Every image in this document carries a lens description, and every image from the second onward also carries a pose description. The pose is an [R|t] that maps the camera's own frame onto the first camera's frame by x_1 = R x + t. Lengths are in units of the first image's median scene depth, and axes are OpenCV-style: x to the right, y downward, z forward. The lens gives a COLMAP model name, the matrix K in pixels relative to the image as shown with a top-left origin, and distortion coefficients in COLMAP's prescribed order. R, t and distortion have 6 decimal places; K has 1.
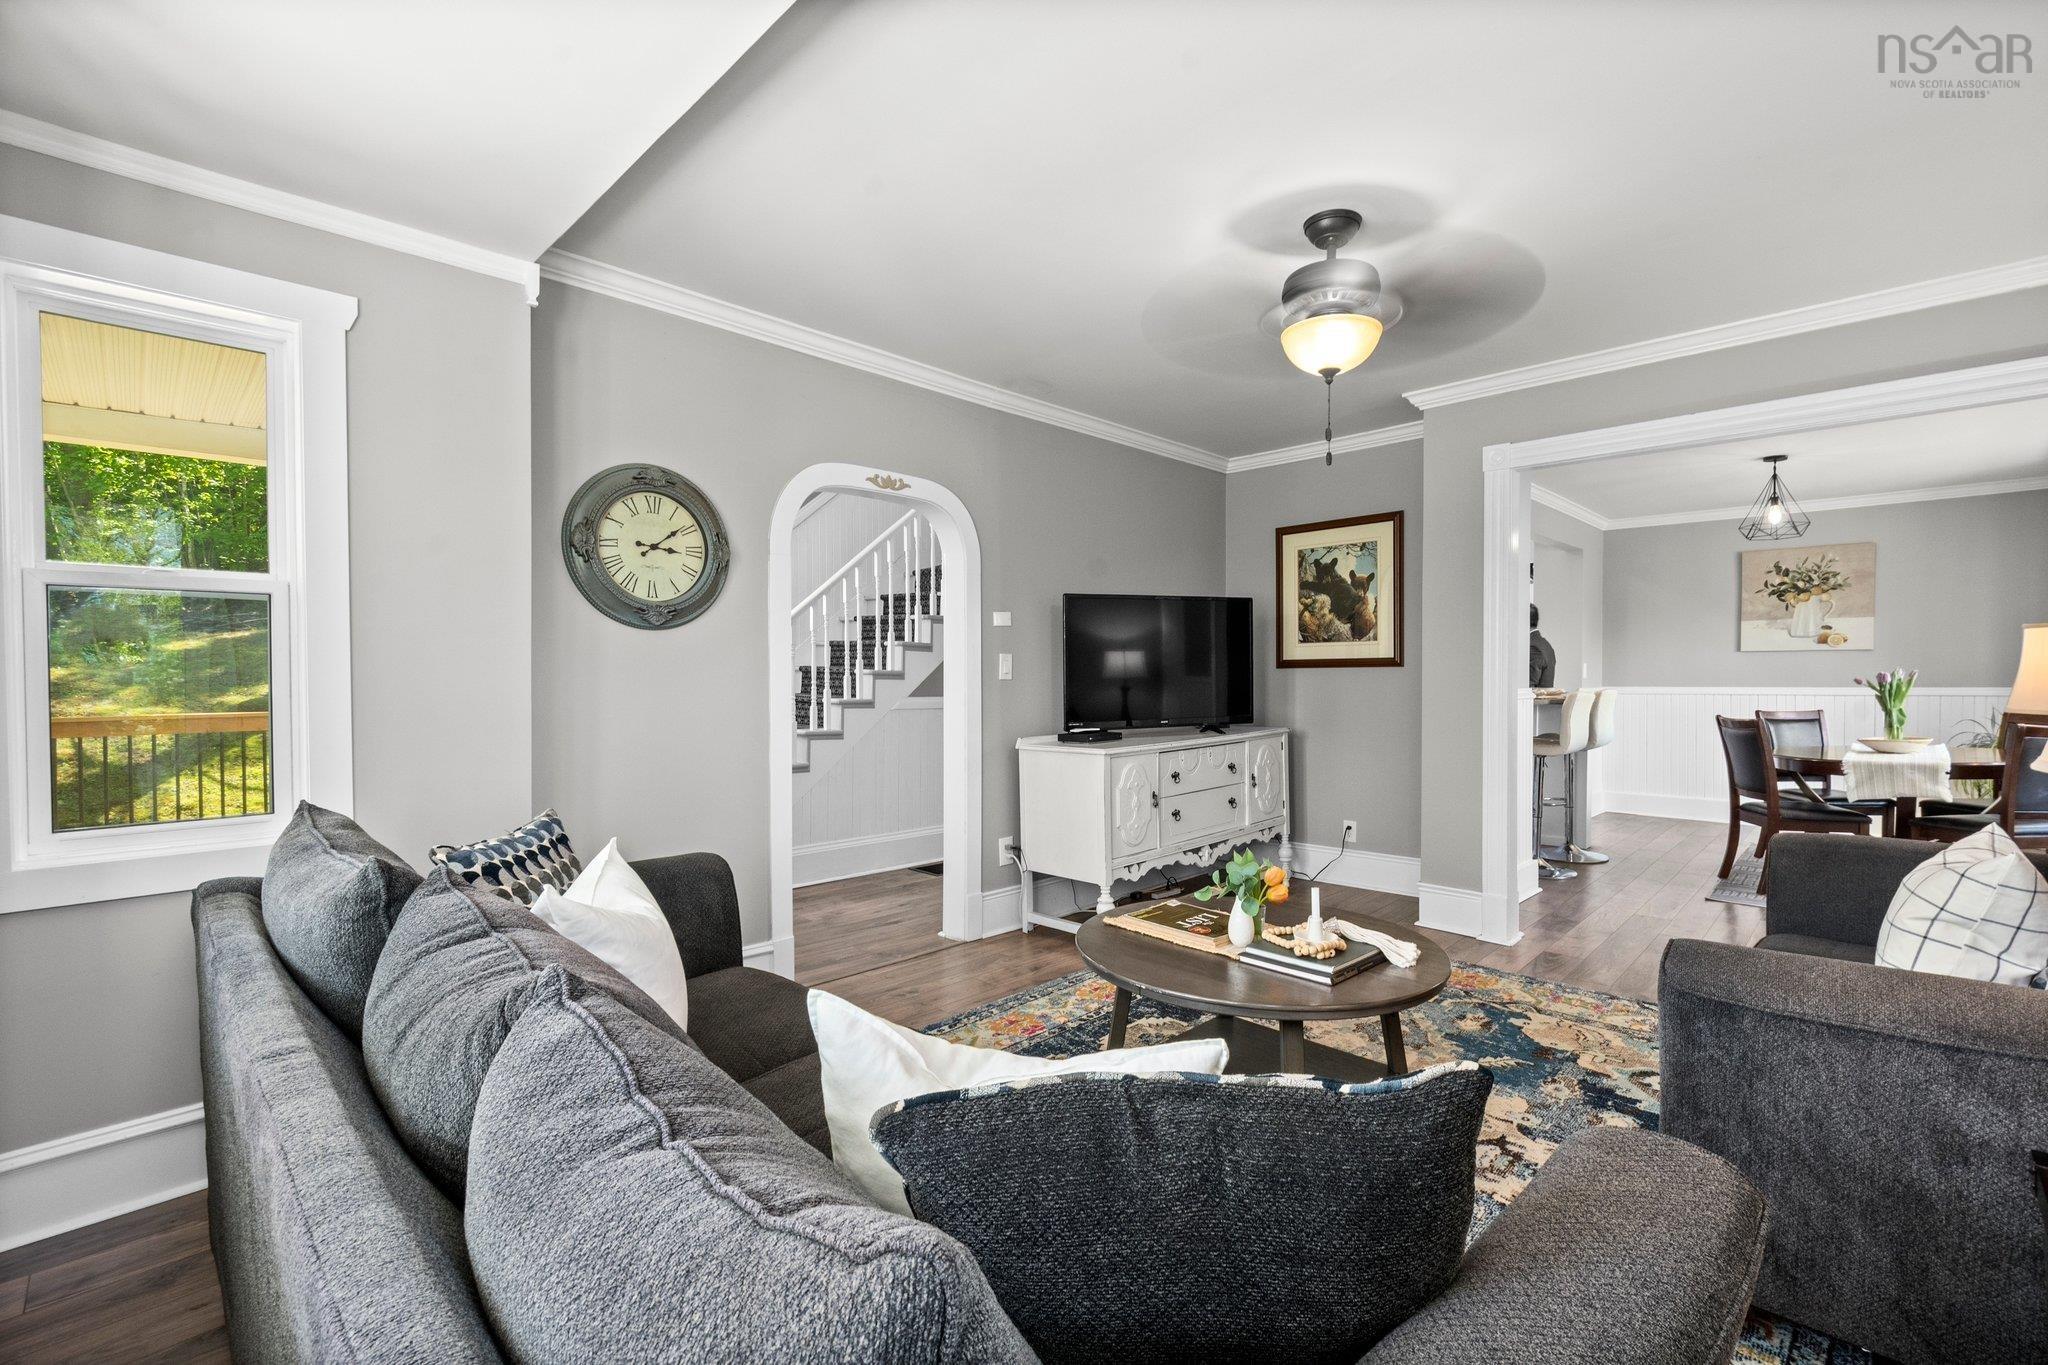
lens RADIAL K [[898.3, 0, 1044.1], [0, 898.3, 682.1], [0, 0, 1]] dist [0.000276, -0.000862]
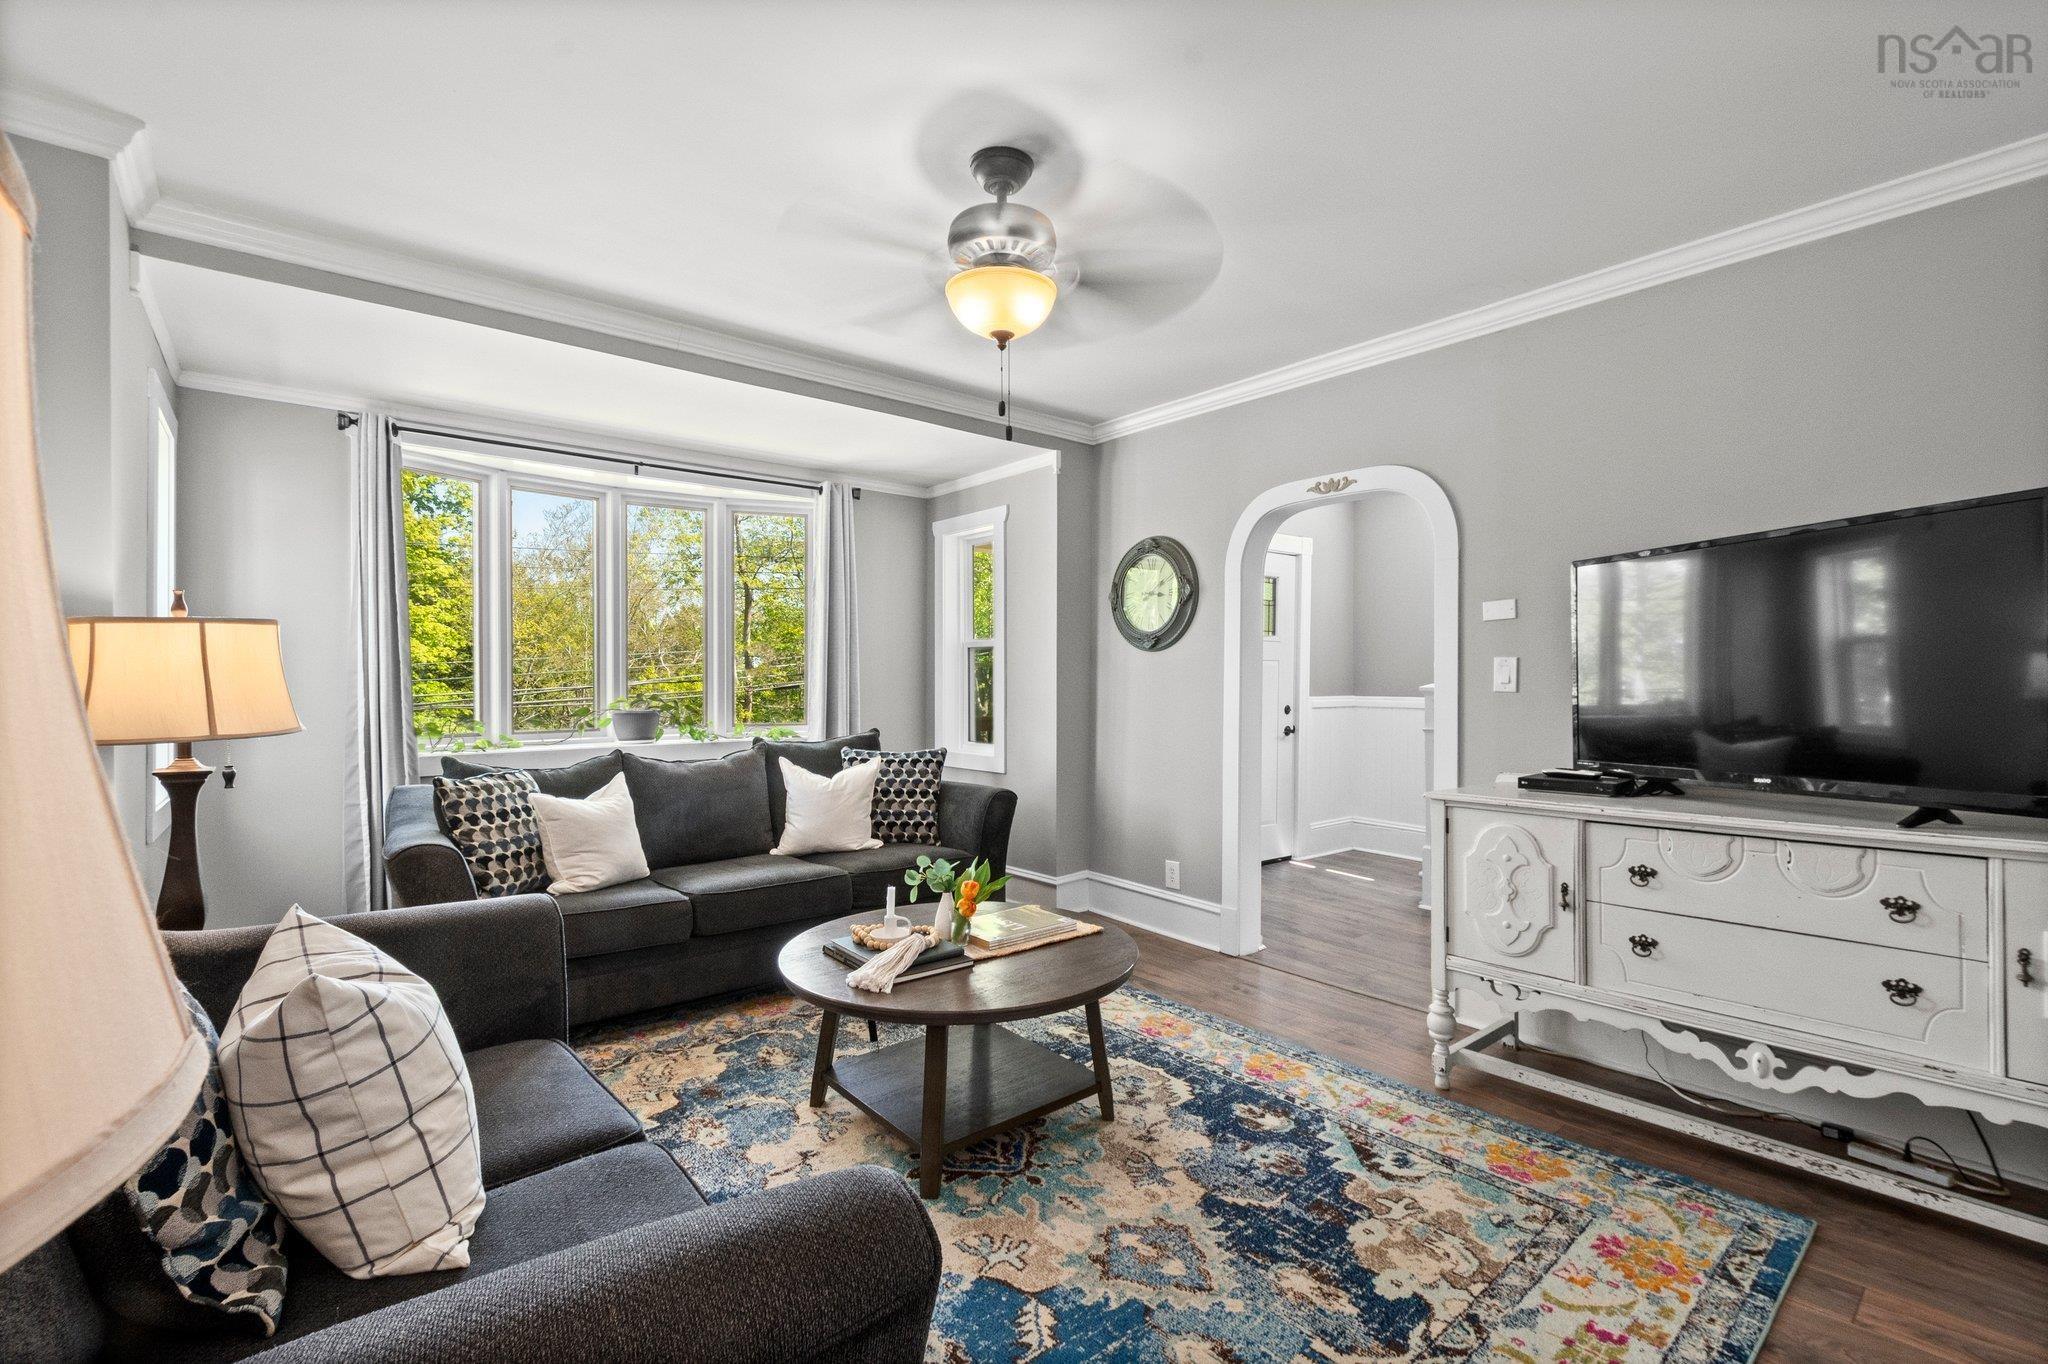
lens RADIAL K [[898.3, 0, 1044.1], [0, 898.3, 681.6], [0, 0, 1]] dist [0.000276, -0.000862]
pose [[-0.087470, 0.001983, -0.996165, 1.180757], [-0.011861, 0.999925, 0.003032, -0.014569], [0.996097, 0.012081, -0.087440, 1.123251]]
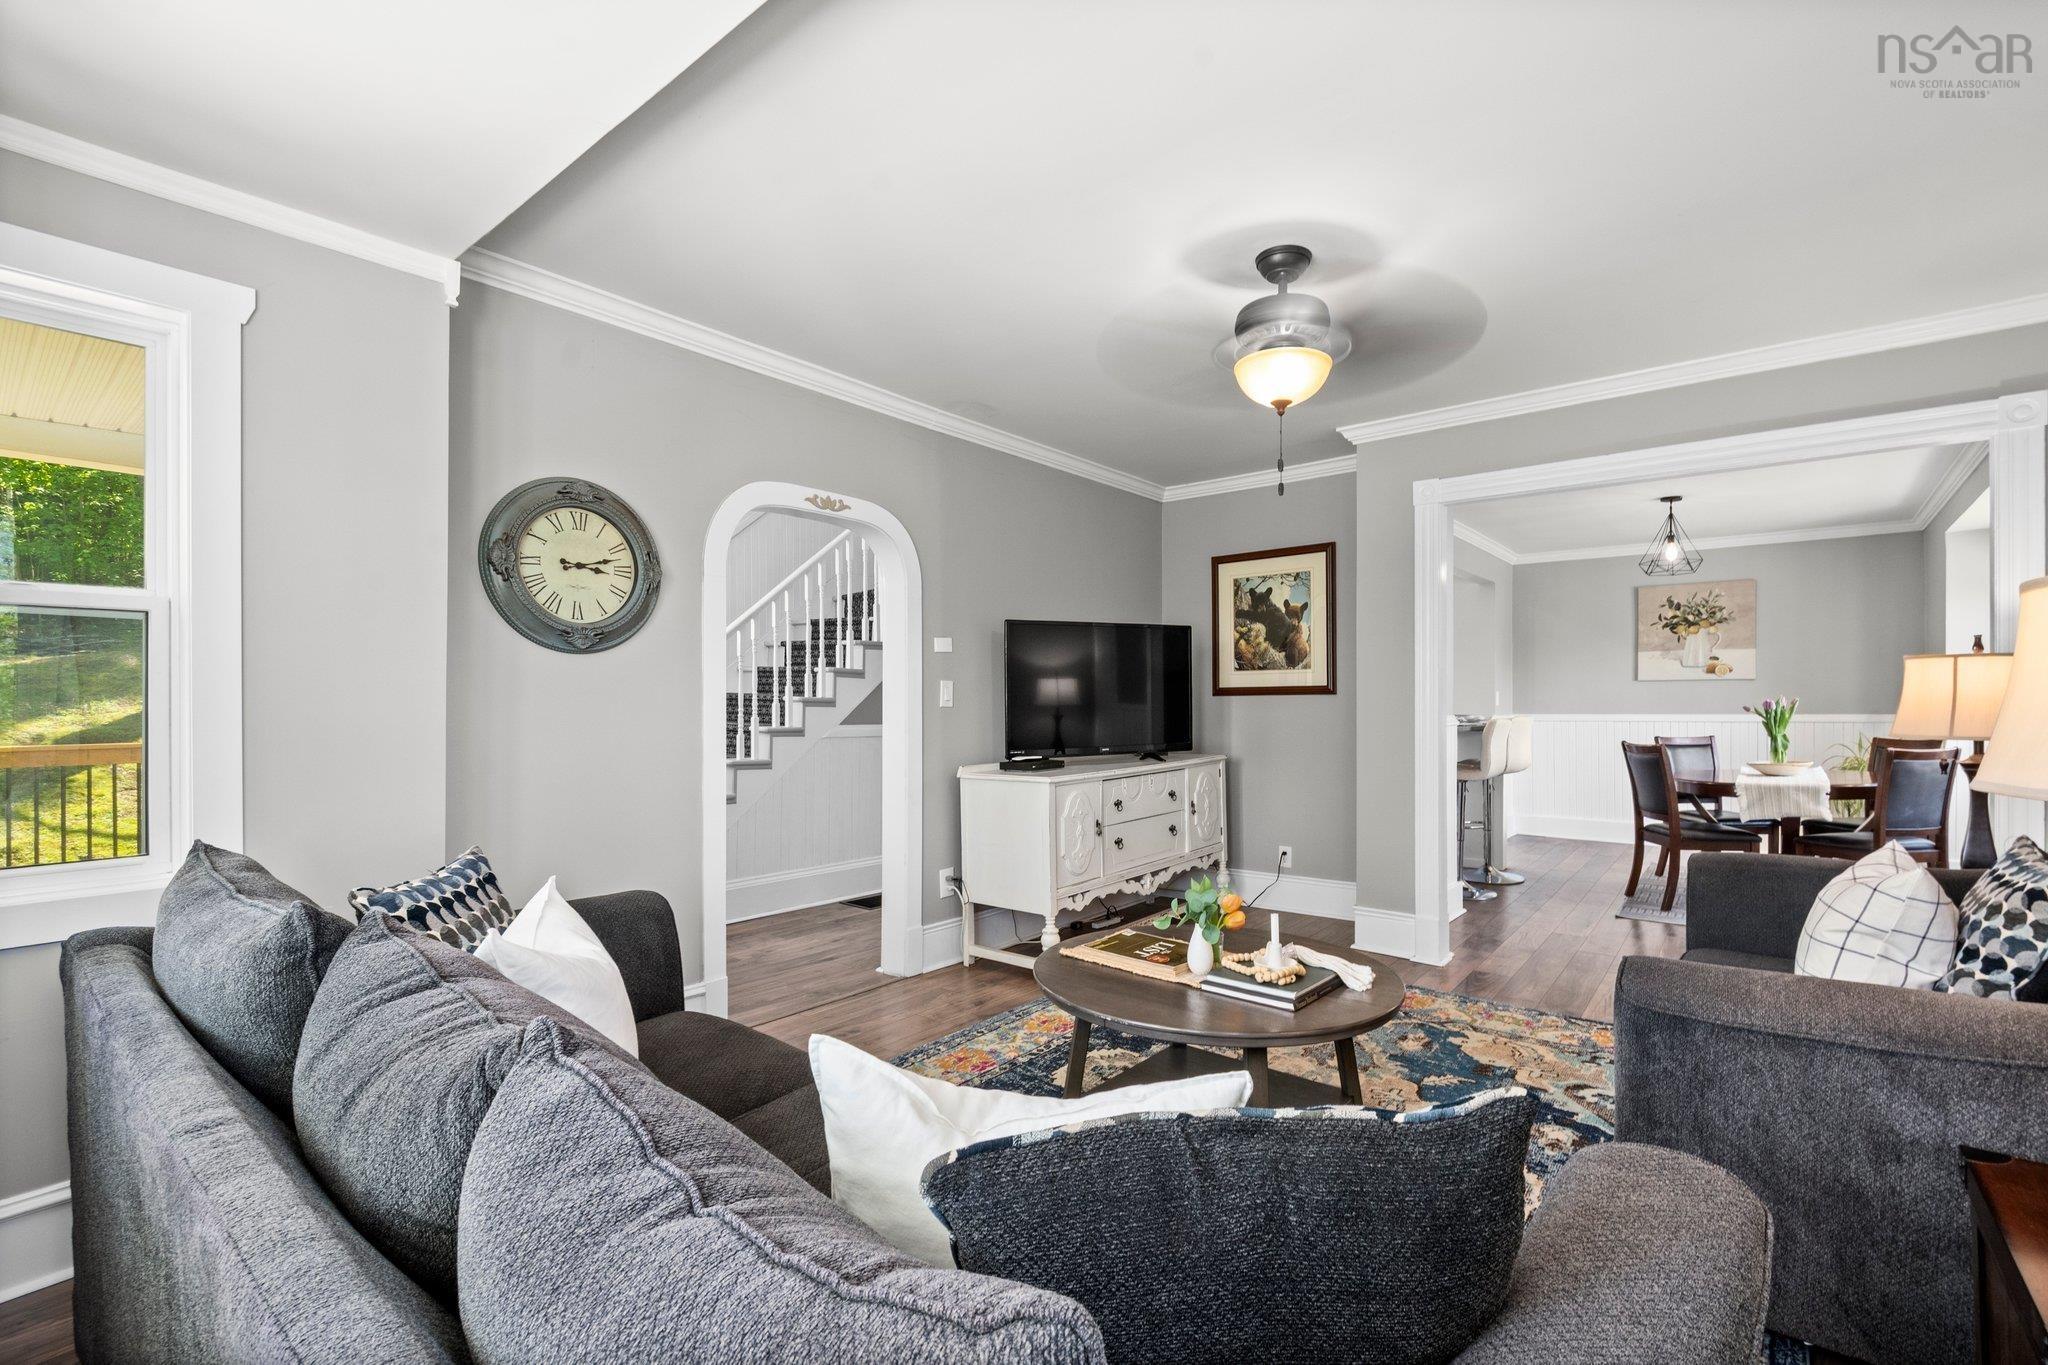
lens RADIAL K [[907.4, 0, 1049.9], [0, 907.4, 696.5], [0, 0, 1]] dist [-0.001644, -0.001020]
pose [[0.995532, 0.001492, 0.094410, -0.039209], [-0.000112, 0.999893, -0.014627, 0.000571], [-0.094422, 0.014551, 0.995426, 0.009231]]
